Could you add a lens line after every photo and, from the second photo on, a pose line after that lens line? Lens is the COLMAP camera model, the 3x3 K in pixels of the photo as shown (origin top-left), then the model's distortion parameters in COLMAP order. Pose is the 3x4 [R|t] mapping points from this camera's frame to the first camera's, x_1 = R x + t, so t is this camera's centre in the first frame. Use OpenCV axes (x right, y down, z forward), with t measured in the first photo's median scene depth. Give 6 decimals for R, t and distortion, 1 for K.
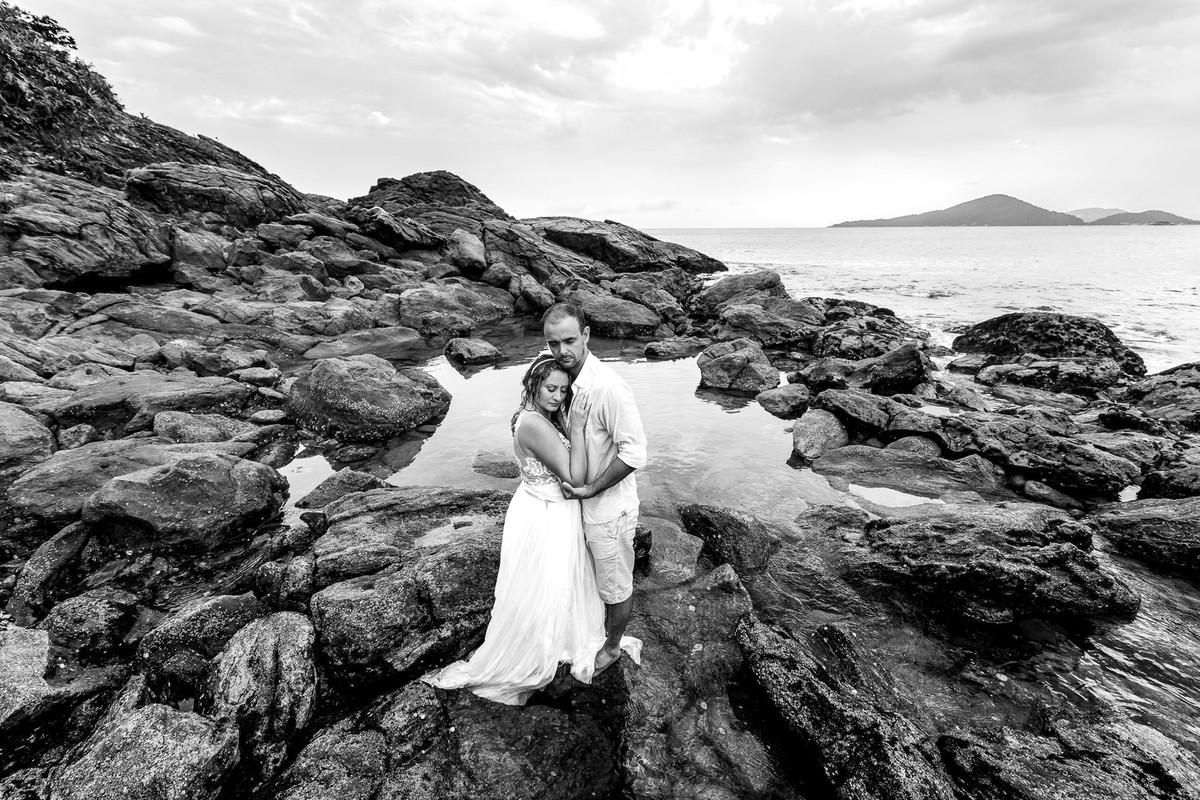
lens RADIAL K [[492.7, 0, 600.0], [0, 492.7, 400.0], [0, 0, 1]] dist [0.005686, -0.000462]
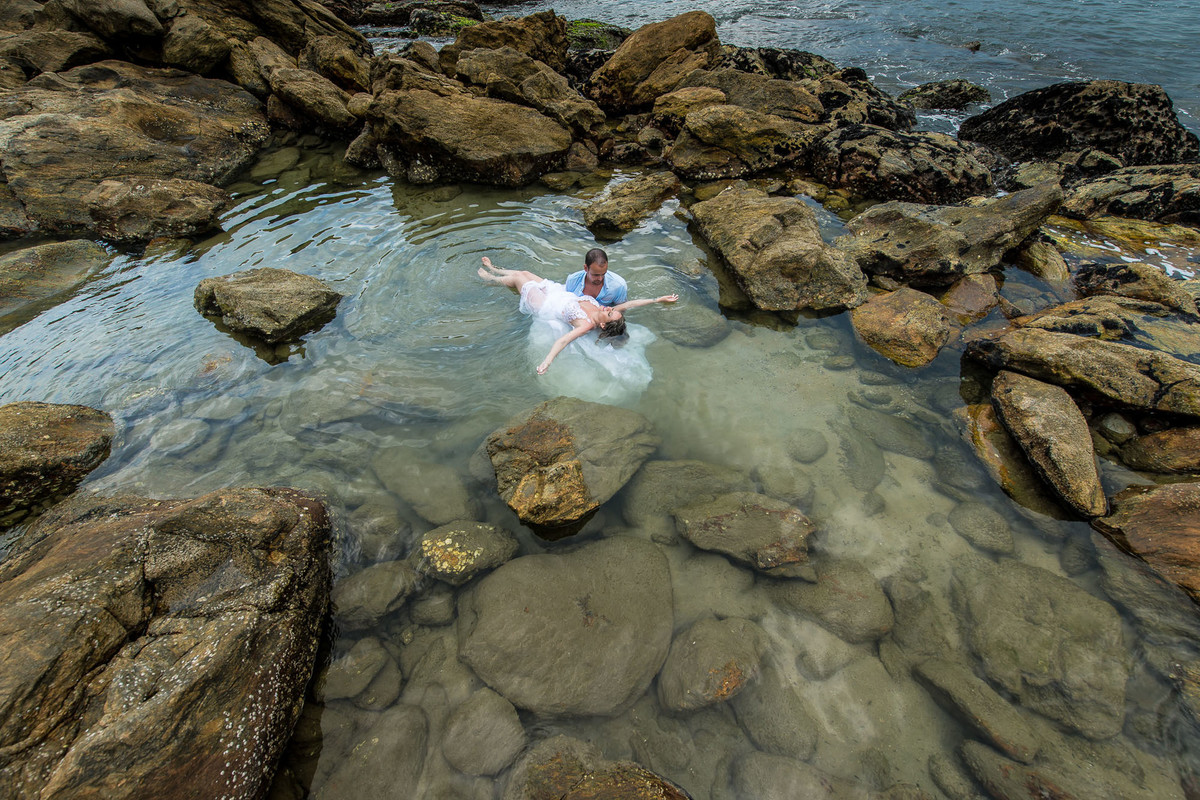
lens RADIAL K [[492.7, 0, 600.0], [0, 492.7, 400.0], [0, 0, 1]] dist [0.005686, -0.000462]
pose [[0.913601, -0.296662, 0.278073, -0.131070], [0.138048, 0.869562, 0.474136, -0.203530], [-0.382460, -0.394784, 0.835386, 0.454784]]
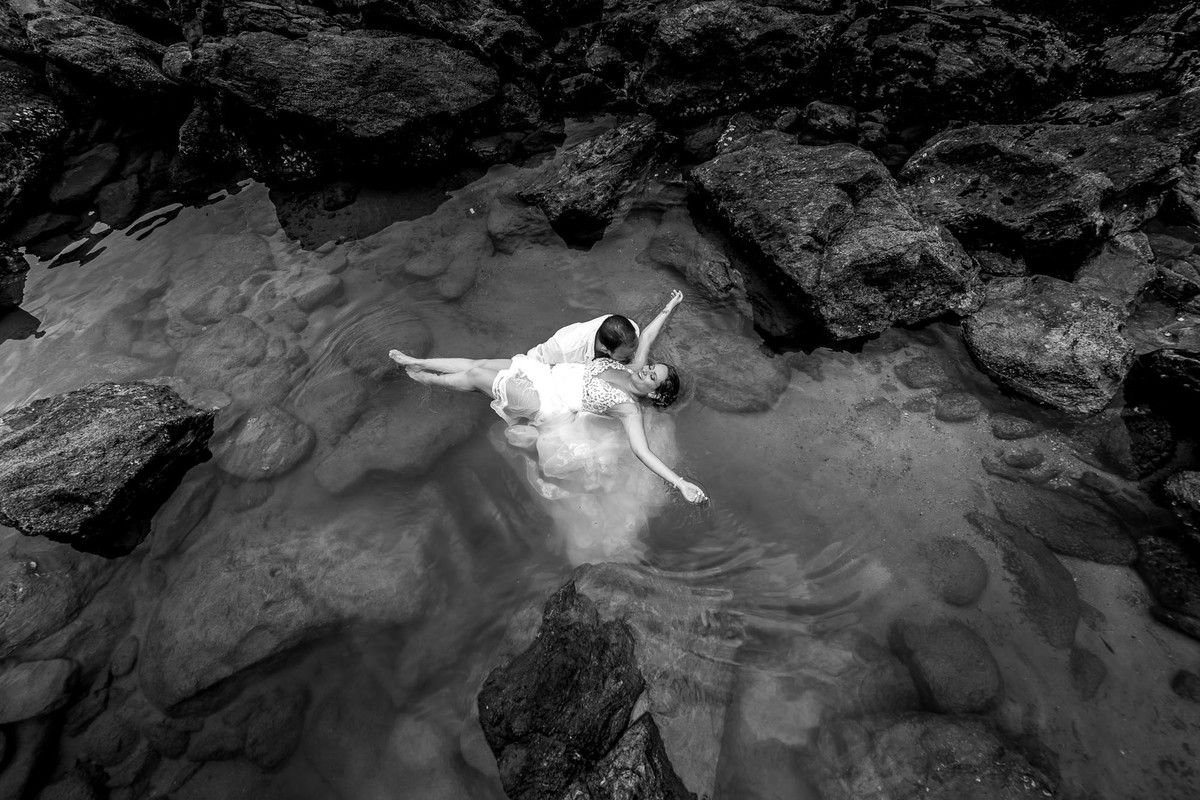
lens RADIAL K [[465.6, 0, 600.0], [0, 465.6, 400.0], [0, 0, 1]] dist [0.003232, -0.000182]
pose [[0.829418, -0.488550, 0.270897, -0.059146], [0.233630, 0.743850, 0.626182, -0.231363], [-0.507428, -0.456077, 0.731102, 0.674793]]
